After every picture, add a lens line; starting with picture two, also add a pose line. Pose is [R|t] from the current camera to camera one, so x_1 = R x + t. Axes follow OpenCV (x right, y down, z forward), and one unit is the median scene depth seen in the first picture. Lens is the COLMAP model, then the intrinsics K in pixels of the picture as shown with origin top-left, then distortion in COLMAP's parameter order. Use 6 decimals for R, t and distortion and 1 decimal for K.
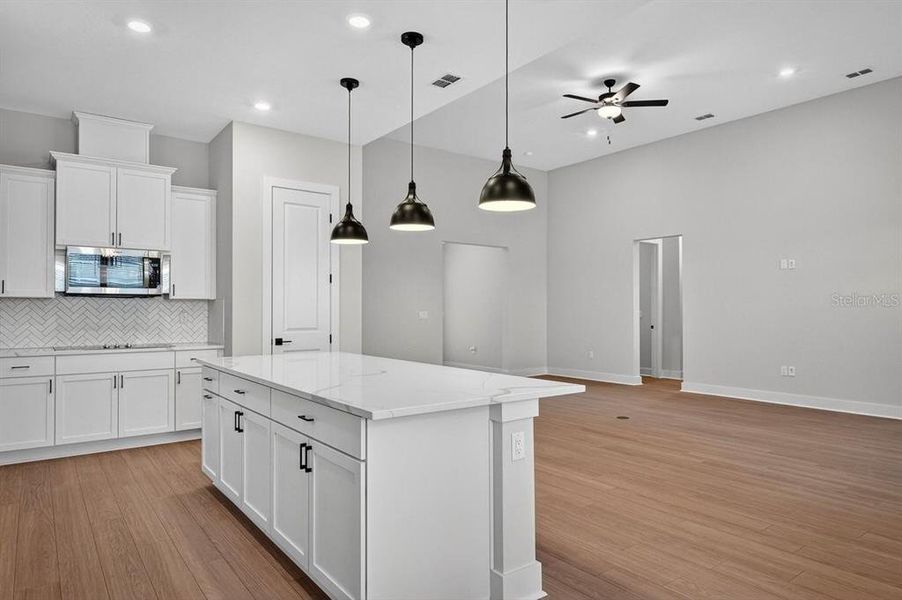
lens RADIAL K [[563.2, 0, 453.7], [0, 563.2, 302.2], [0, 0, 1]] dist [-0.001952, -0.000122]
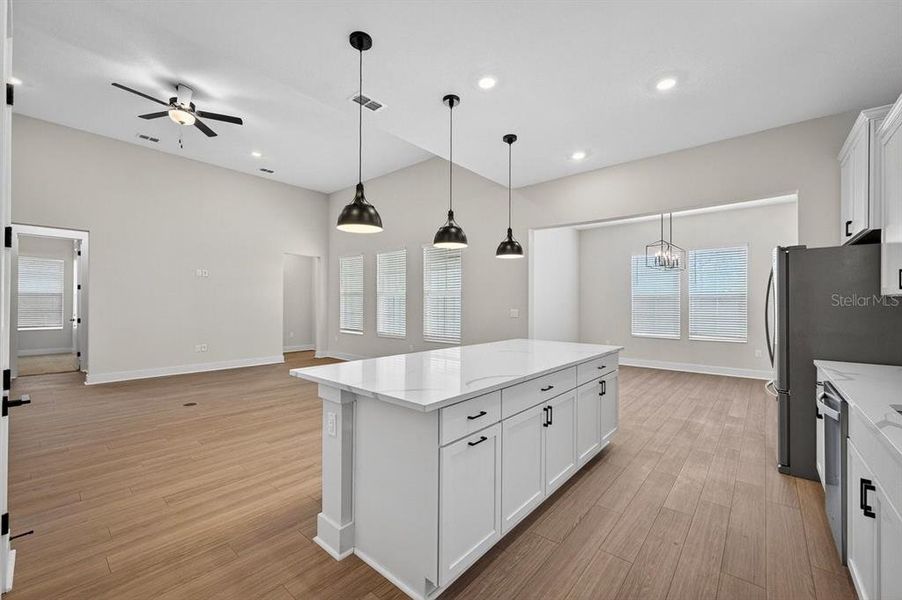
lens RADIAL K [[362.1, 0, 452.7], [0, 362.1, 301.4], [0, 0, 1]] dist [-0.001486, 0.000013]
pose [[-0.220488, 0.004816, 0.975378, -0.744916], [-0.016573, 0.999825, -0.008683, 0.002266], [-0.975249, -0.018079, -0.220369, 0.981875]]
